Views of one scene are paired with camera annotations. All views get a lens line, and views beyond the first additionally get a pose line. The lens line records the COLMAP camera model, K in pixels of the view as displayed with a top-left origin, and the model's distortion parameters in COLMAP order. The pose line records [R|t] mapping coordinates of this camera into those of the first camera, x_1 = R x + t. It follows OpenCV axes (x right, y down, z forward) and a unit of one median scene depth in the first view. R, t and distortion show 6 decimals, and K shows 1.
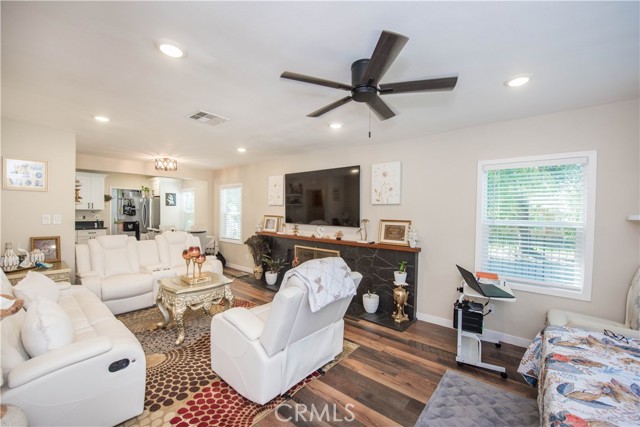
lens RADIAL K [[262.6, 0, 319.2], [0, 262.6, 214.8], [0, 0, 1]] dist [-0.000784, -0.000287]
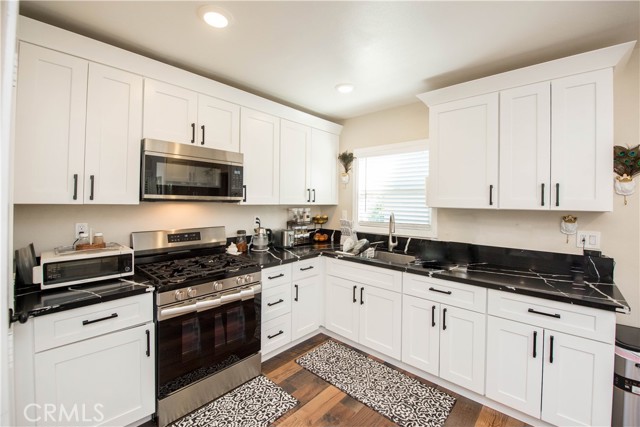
lens RADIAL K [[266.3, 0, 321.8], [0, 266.3, 202.2], [0, 0, 1]] dist [-0.016304, -0.000055]
pose [[-0.034735, -0.013119, -0.999310, -0.906169], [-0.034015, 0.999350, -0.011937, -0.025389], [0.998818, 0.033577, -0.035159, 1.168800]]
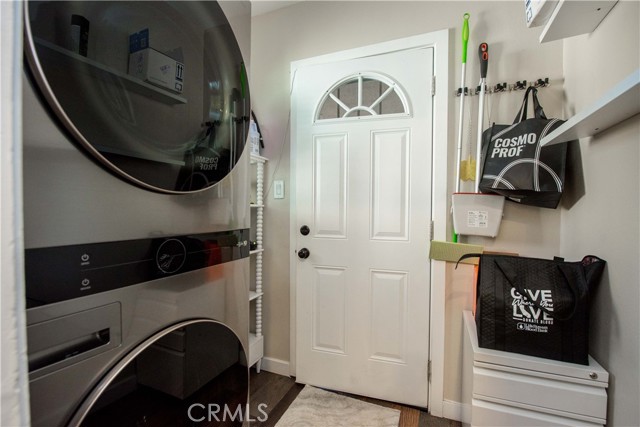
lens RADIAL K [[303.4, 0, 320.0], [0, 303.4, 213.5], [0, 0, 1]] dist [-0.000667, -0.000087]
pose [[0.308937, 0.002115, -0.951080, -1.177931], [-0.018279, 0.999826, -0.003714, 0.018026], [0.950907, 0.018532, 0.308922, 1.646460]]
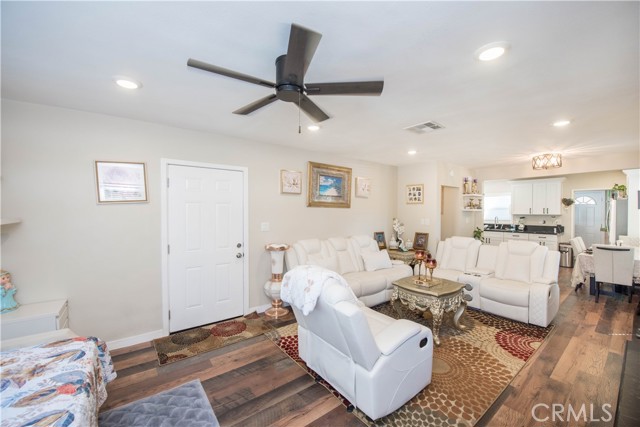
lens RADIAL K [[256.2, 0, 320.0], [0, 256.2, 213.5], [0, 0, 1]] dist [-0.015992, -0.000281]
pose [[-0.204886, -0.002812, -0.978782, 0.397853], [-0.018336, 0.999831, 0.000966, -0.013553], [0.978614, 0.018145, -0.204903, 0.505430]]
